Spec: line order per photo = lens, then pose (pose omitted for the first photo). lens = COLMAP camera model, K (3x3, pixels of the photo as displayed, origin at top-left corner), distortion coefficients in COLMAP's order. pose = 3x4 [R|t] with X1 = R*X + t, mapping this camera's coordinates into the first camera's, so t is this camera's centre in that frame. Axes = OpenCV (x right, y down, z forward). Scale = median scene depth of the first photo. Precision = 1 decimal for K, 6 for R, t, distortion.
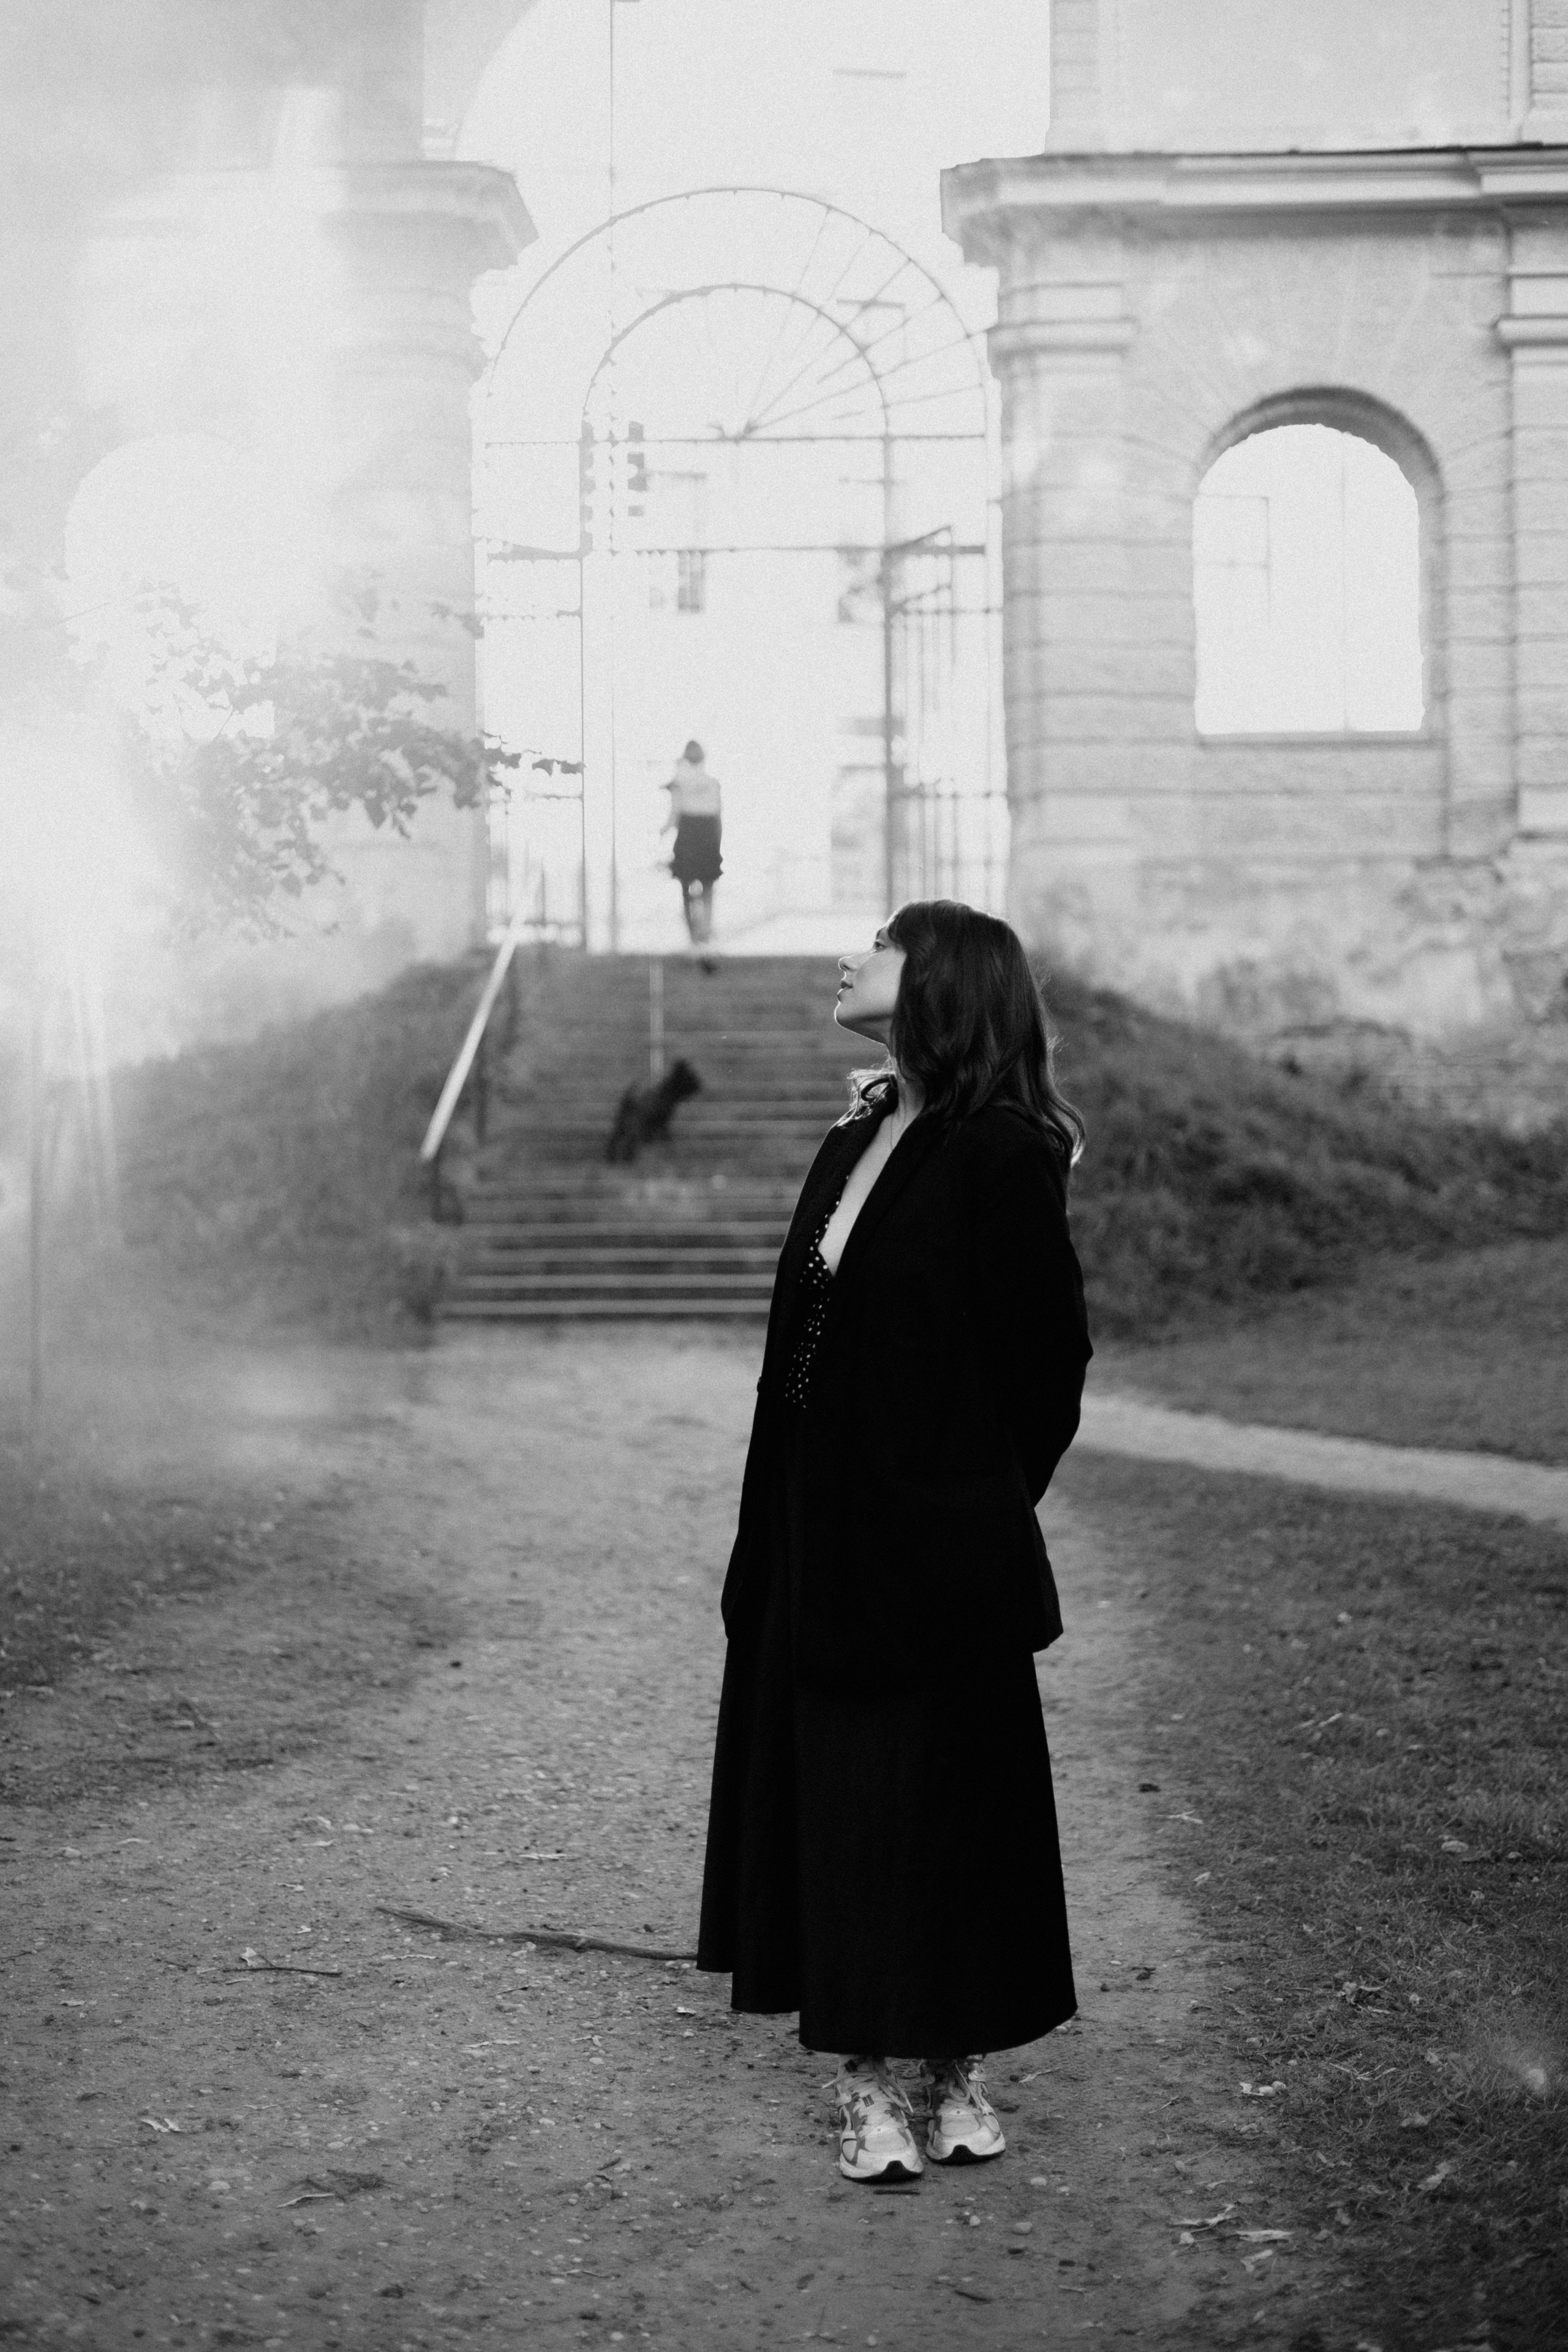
lens RADIAL K [[3317.2, 0, 784.0], [0, 3317.2, 1176.0], [0, 0, 1]] dist [0.001516, 0.023722]
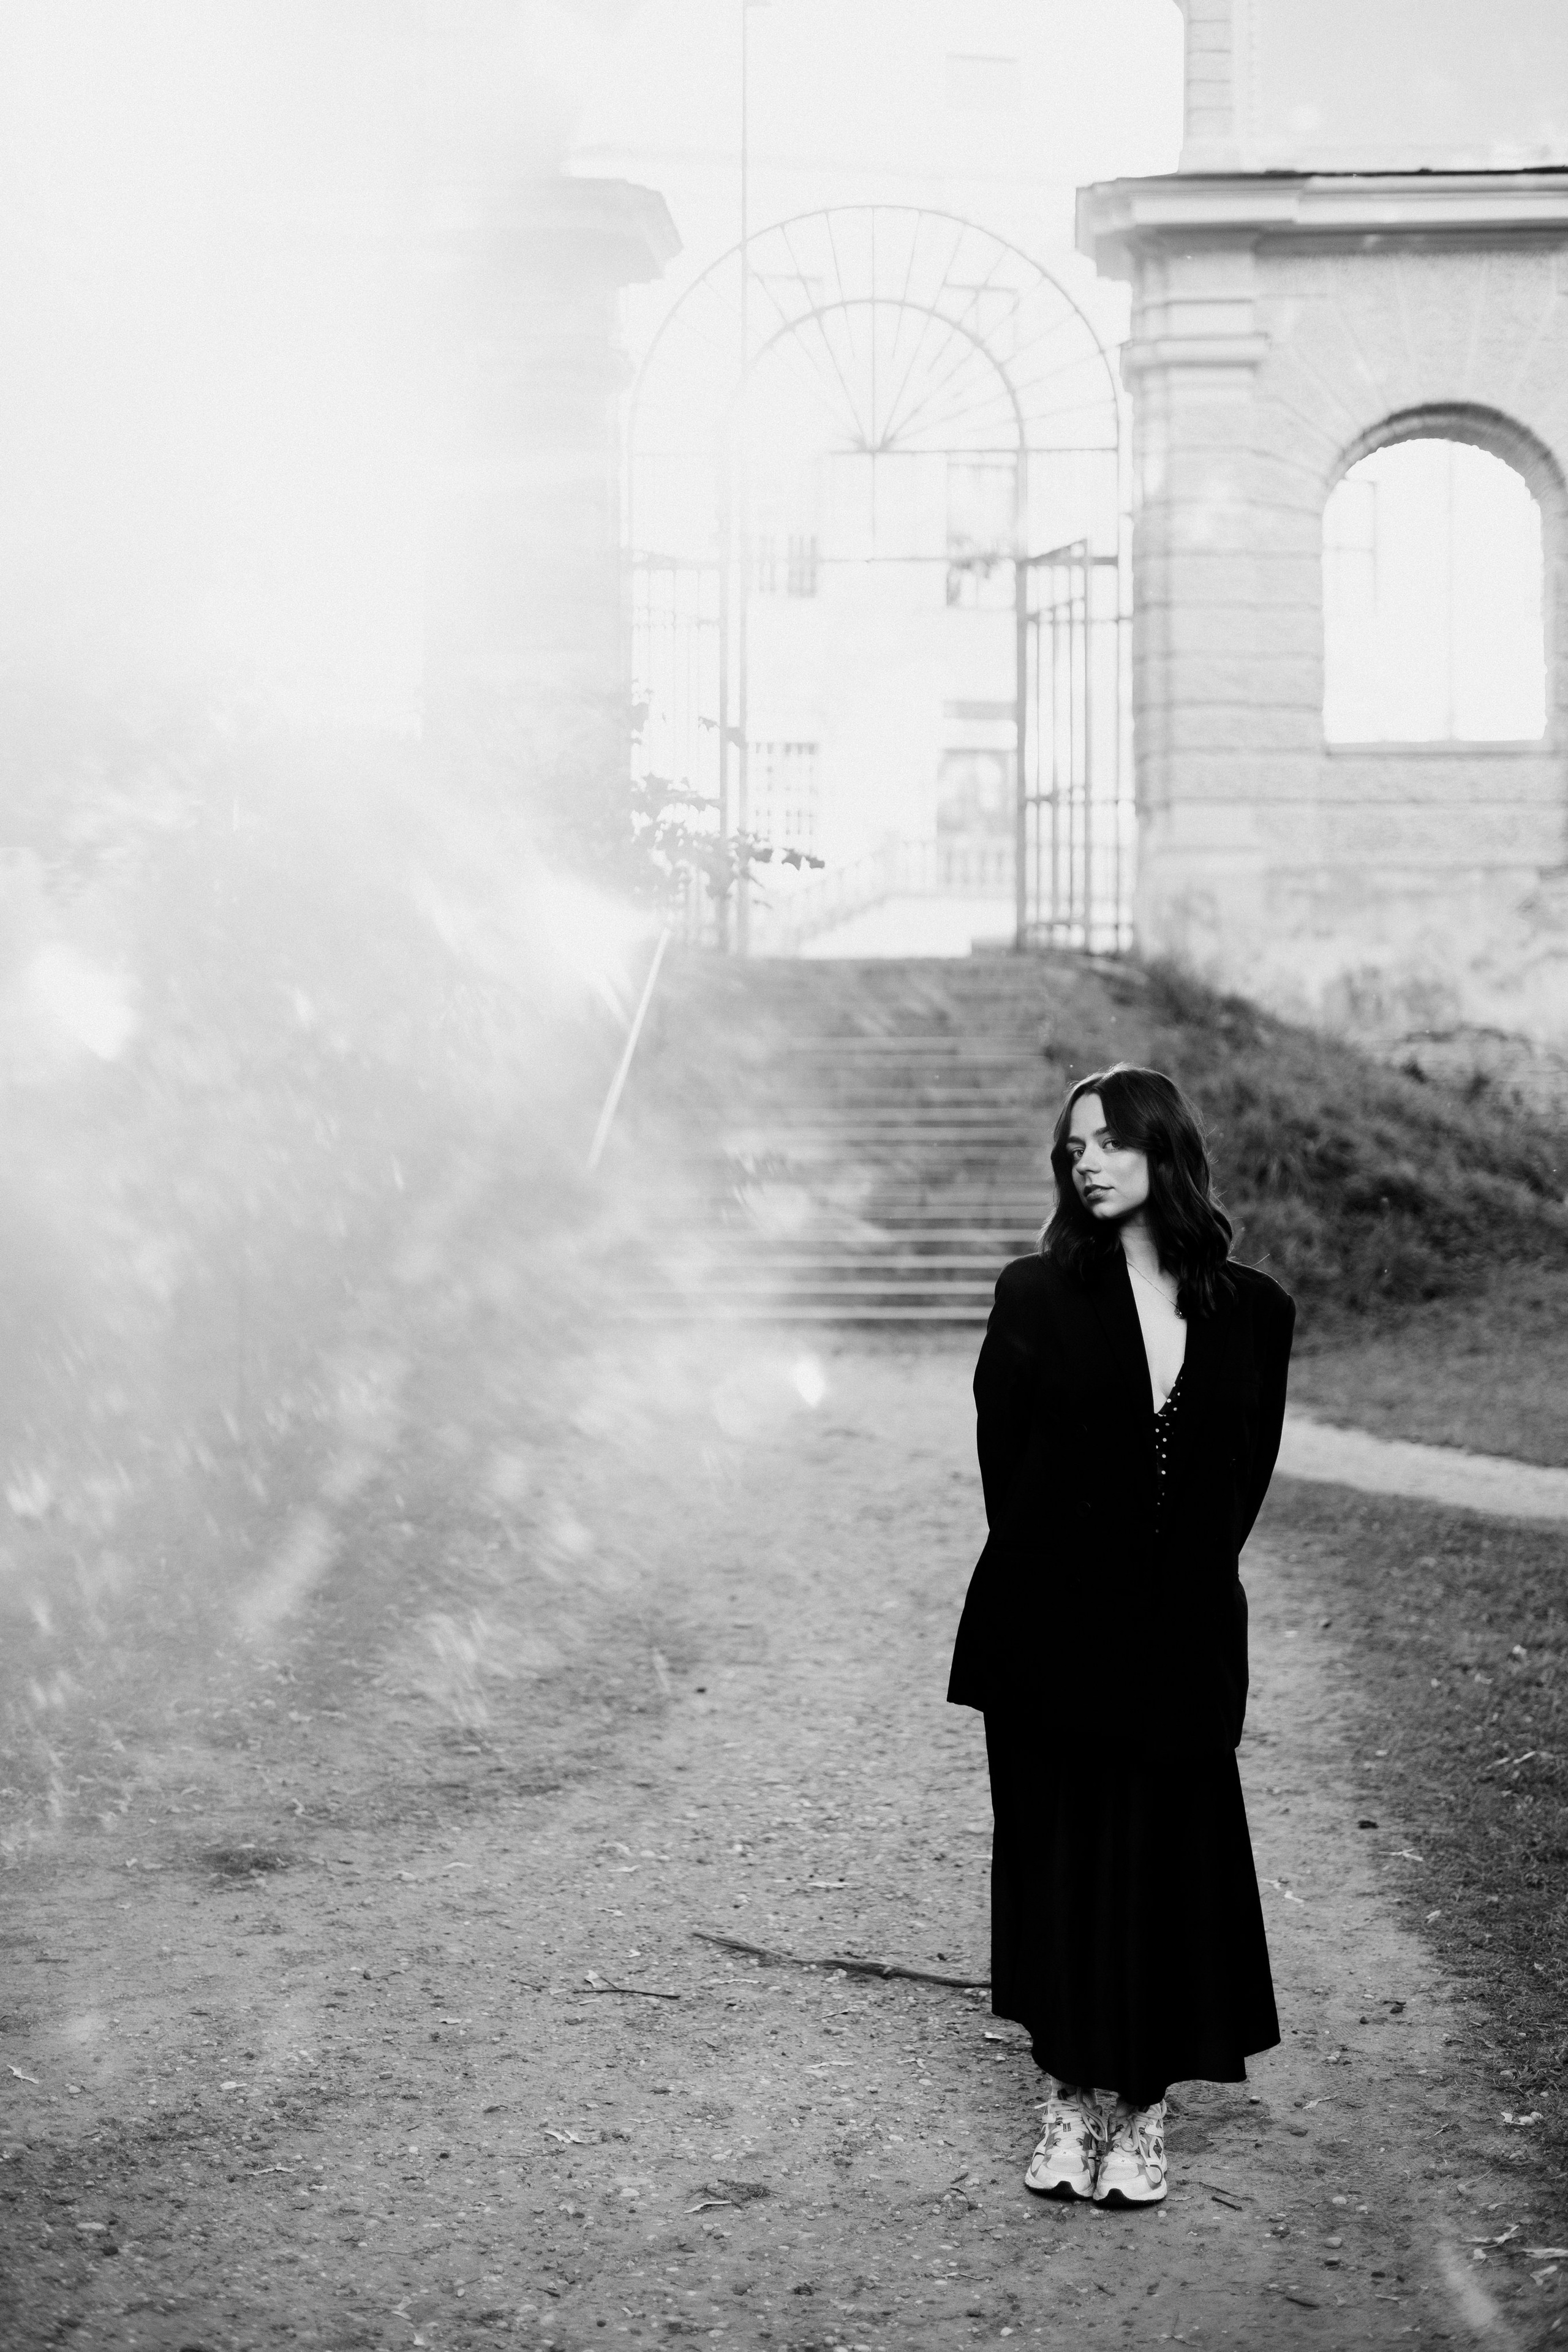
lens RADIAL K [[3314.5, 0, 780.5], [0, 3314.5, 1173.9], [0, 0, 1]] dist [-0.000619, 0.055697]
pose [[0.999618, 0.007984, -0.026467, -0.050782], [-0.007717, 0.999919, 0.010147, -0.035557], [0.026546, -0.009939, 0.999598, -0.084925]]
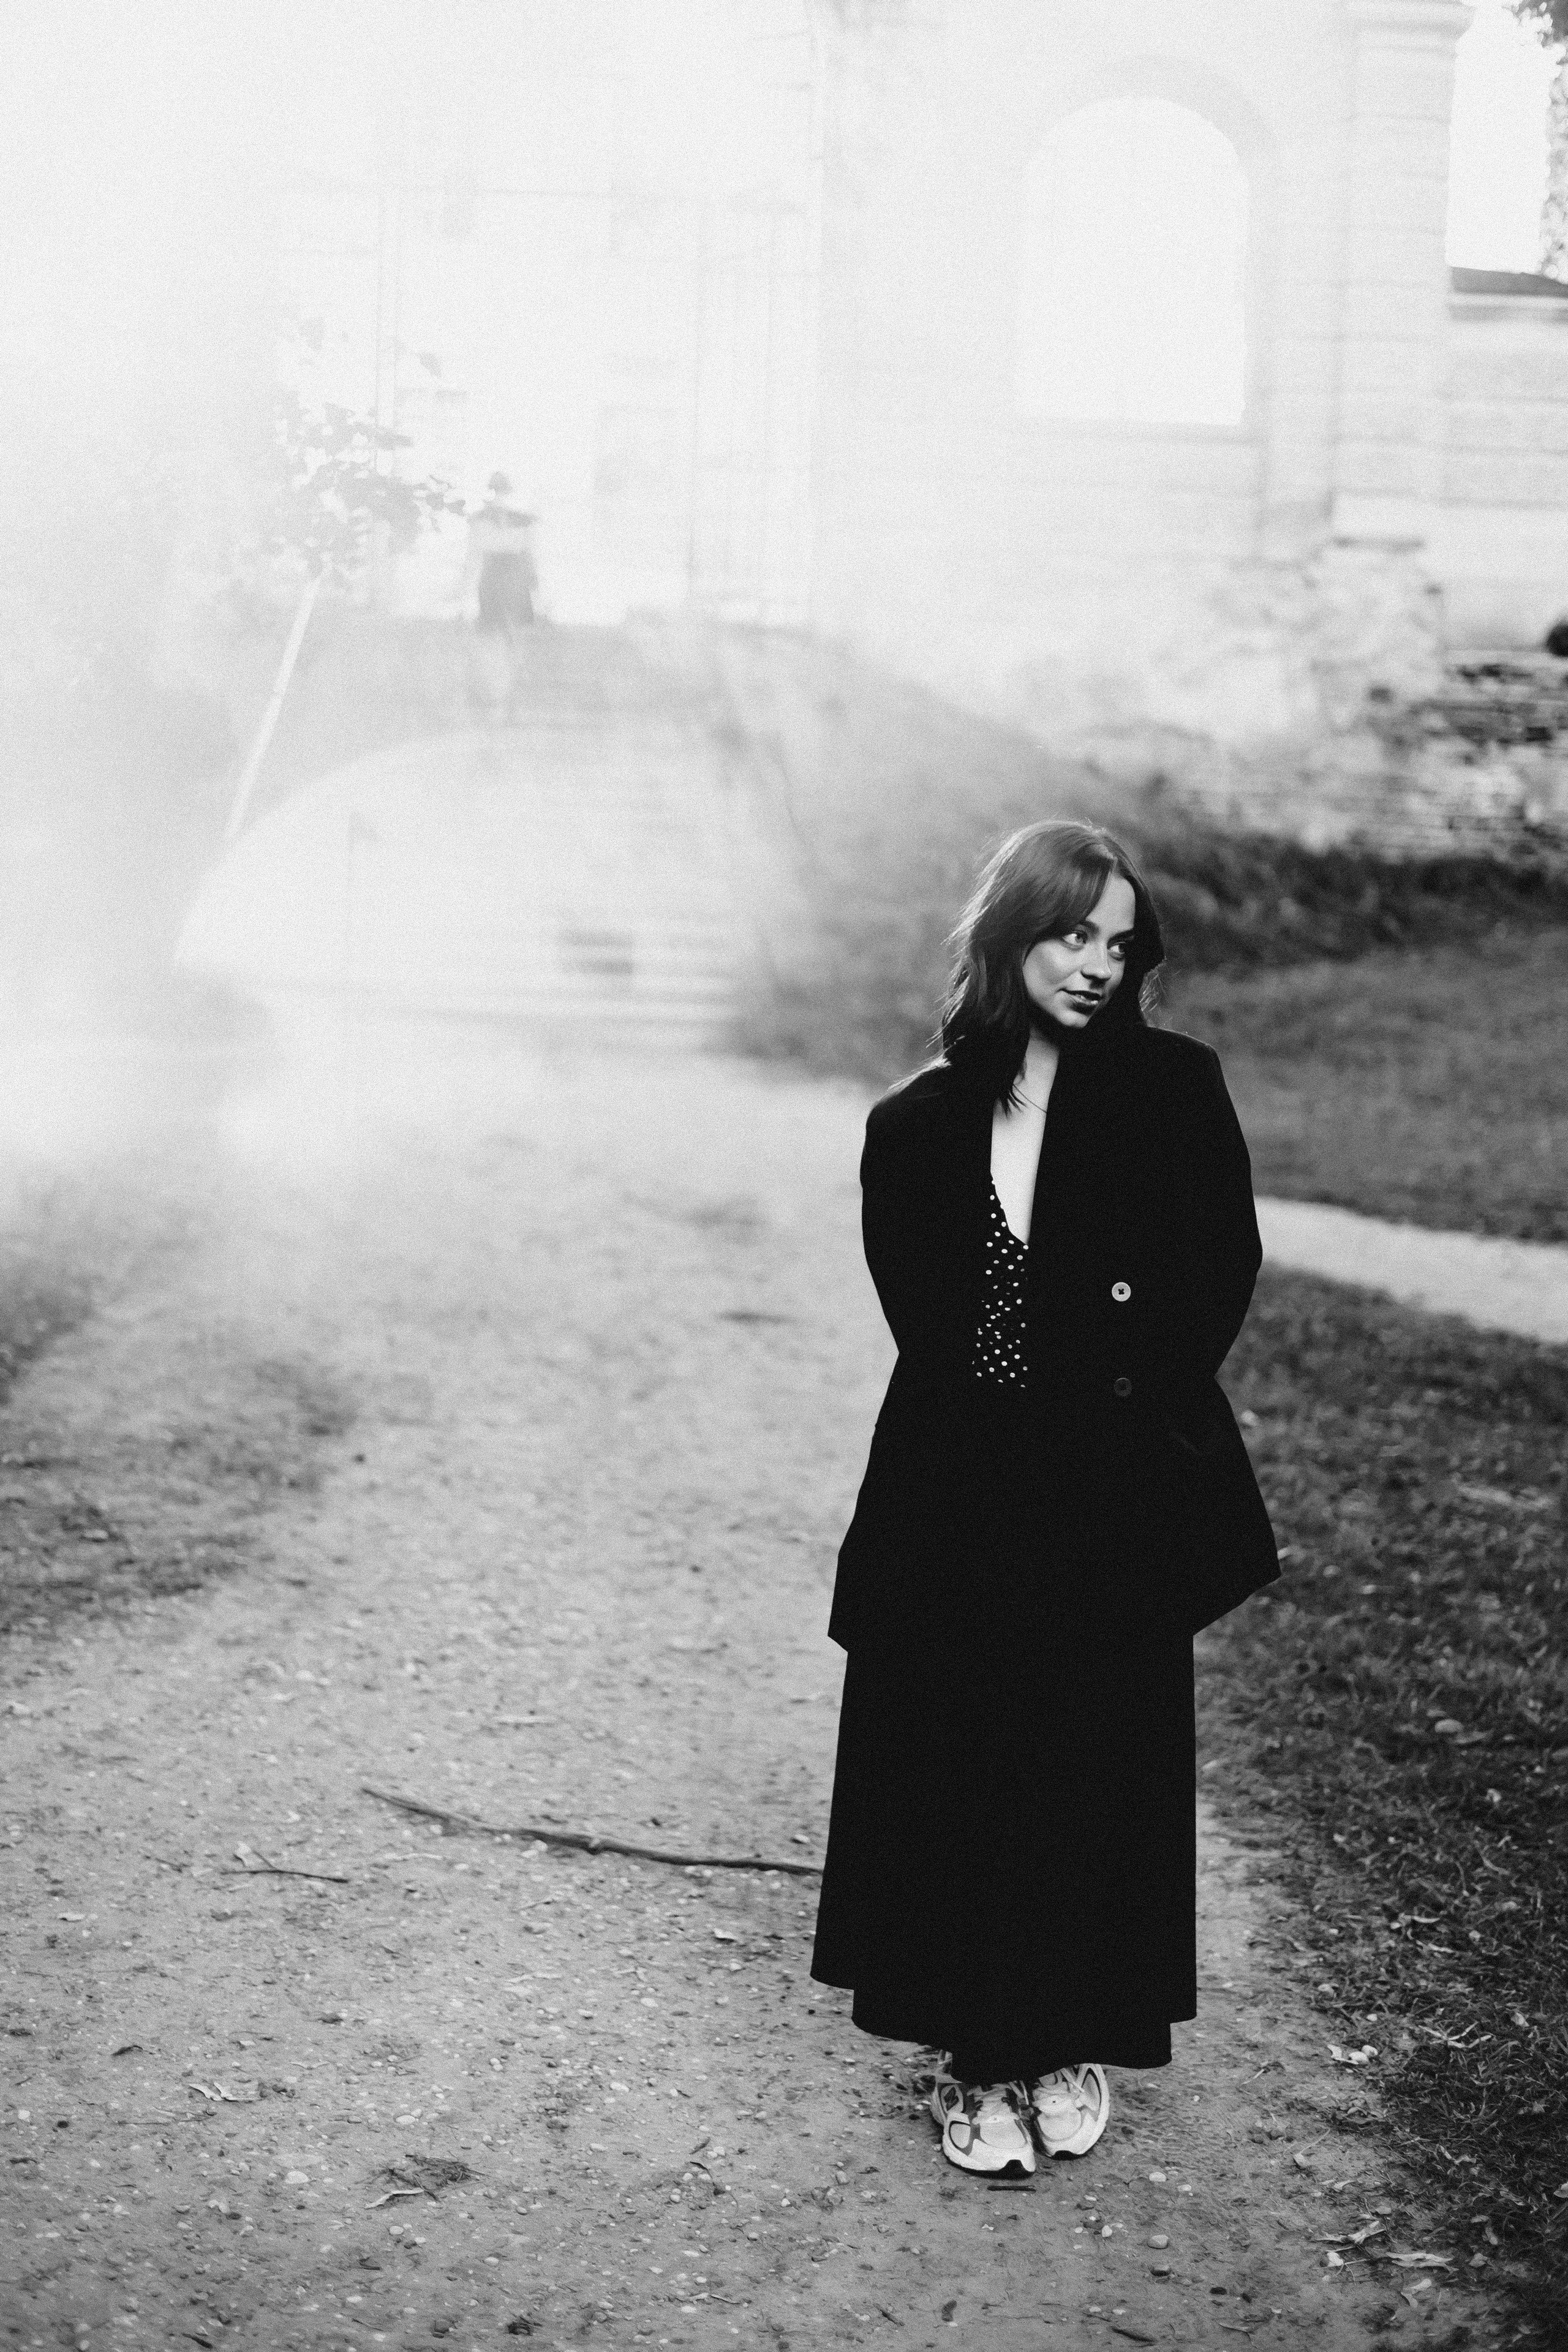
lens RADIAL K [[3326.3, 0, 784.0], [0, 3326.3, 1176.0], [0, 0, 1]] dist [0.002950, 0.022747]
pose [[0.995531, 0.034700, 0.087826, -0.071063], [-0.044043, 0.993307, 0.106774, -0.046237], [-0.083533, -0.110165, 0.990397, 0.052057]]
